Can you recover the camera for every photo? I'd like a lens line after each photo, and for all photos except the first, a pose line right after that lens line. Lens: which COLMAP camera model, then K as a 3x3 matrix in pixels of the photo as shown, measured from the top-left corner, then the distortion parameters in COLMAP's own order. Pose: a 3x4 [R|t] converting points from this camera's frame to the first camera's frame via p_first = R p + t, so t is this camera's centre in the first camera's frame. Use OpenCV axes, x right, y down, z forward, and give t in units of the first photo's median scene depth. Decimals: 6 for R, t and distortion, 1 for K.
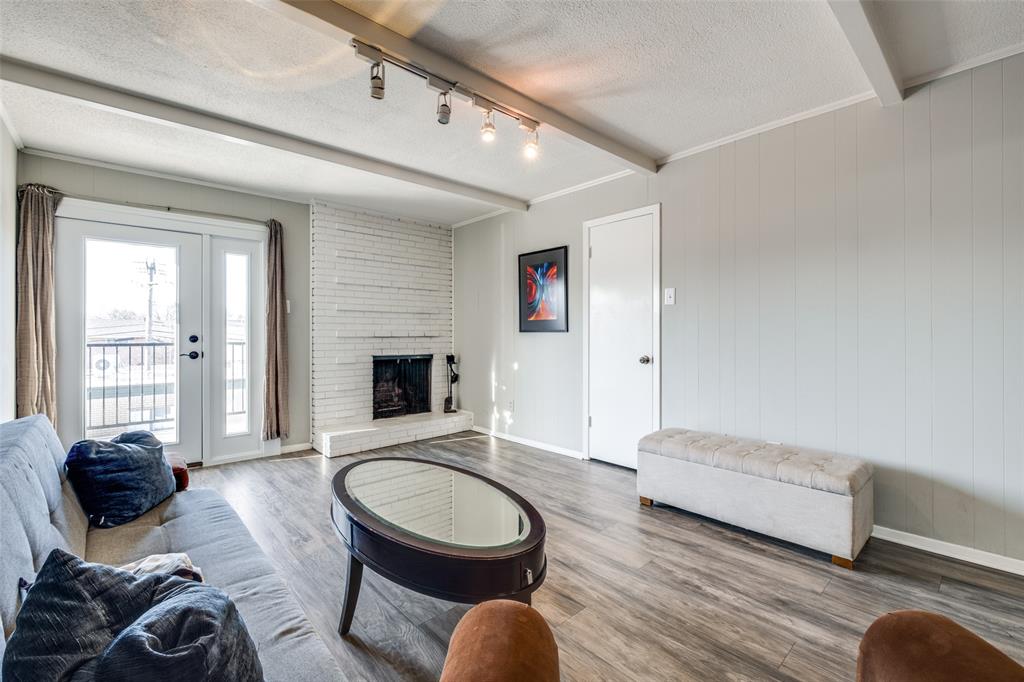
lens RADIAL K [[443.5, 0, 510.1], [0, 443.5, 343.2], [0, 0, 1]] dist [-0.001256, -0.000383]
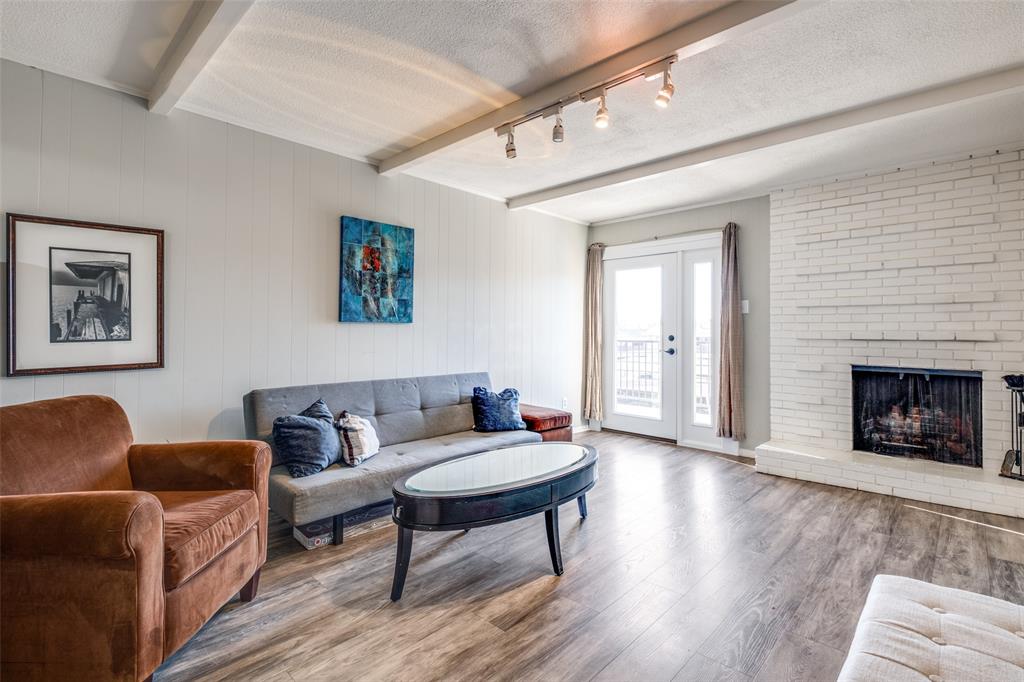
lens RADIAL K [[481.6, 0, 510.7], [0, 481.6, 331.6], [0, 0, 1]] dist [-0.004258, -0.000033]
pose [[0.075374, -0.001012, -0.997155, 0.538222], [-0.026968, 0.999632, -0.003053, -0.011069], [0.996791, 0.027121, 0.075319, 0.424158]]
